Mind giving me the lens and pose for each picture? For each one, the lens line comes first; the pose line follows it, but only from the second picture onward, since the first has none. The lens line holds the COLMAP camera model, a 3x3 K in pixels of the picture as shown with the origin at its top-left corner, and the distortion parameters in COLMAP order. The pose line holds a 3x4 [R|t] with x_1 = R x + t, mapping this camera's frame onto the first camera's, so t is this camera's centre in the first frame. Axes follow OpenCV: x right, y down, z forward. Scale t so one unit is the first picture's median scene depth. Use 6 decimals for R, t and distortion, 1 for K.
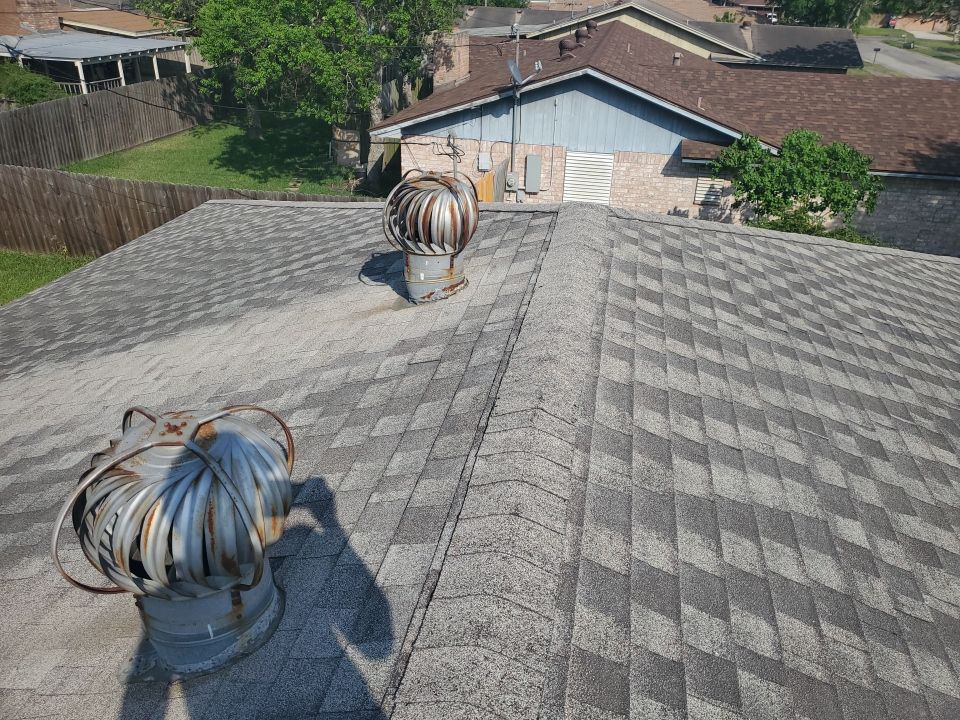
lens RADIAL K [[748.2, 0, 492.9], [0, 748.2, 371.3], [0, 0, 1]] dist [0.035254, -0.037611]
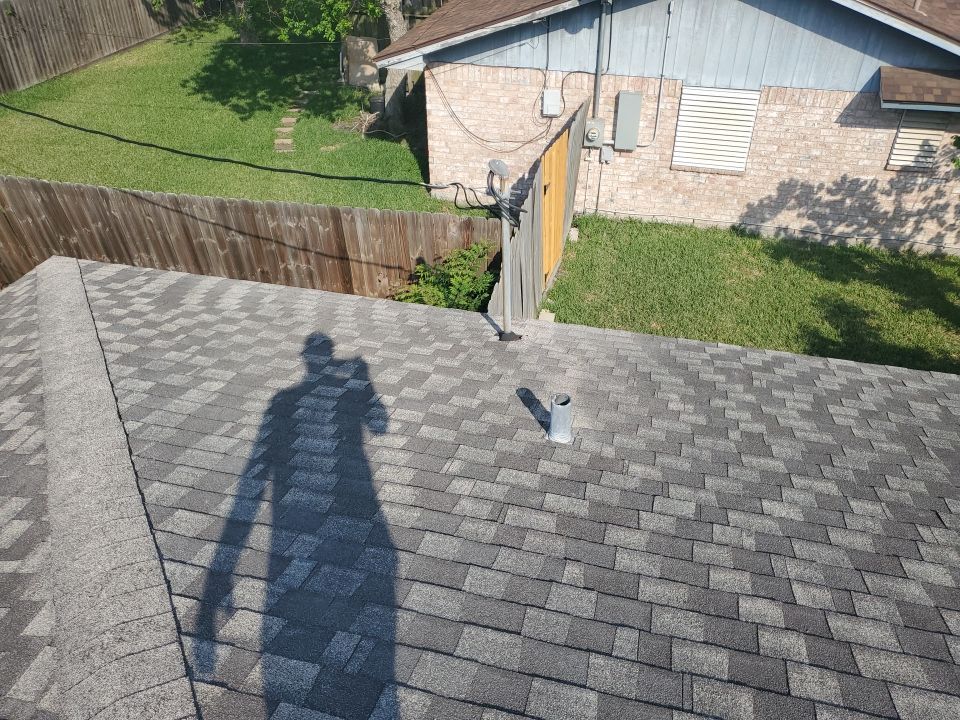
lens RADIAL K [[748.2, 0, 493.0], [0, 748.2, 358.2], [0, 0, 1]] dist [0.035254, -0.037611]
pose [[0.997494, 0.004689, -0.070593, -0.015403], [0.005446, 0.989751, 0.142697, -0.155428], [0.070538, -0.142724, 0.987246, 0.324896]]
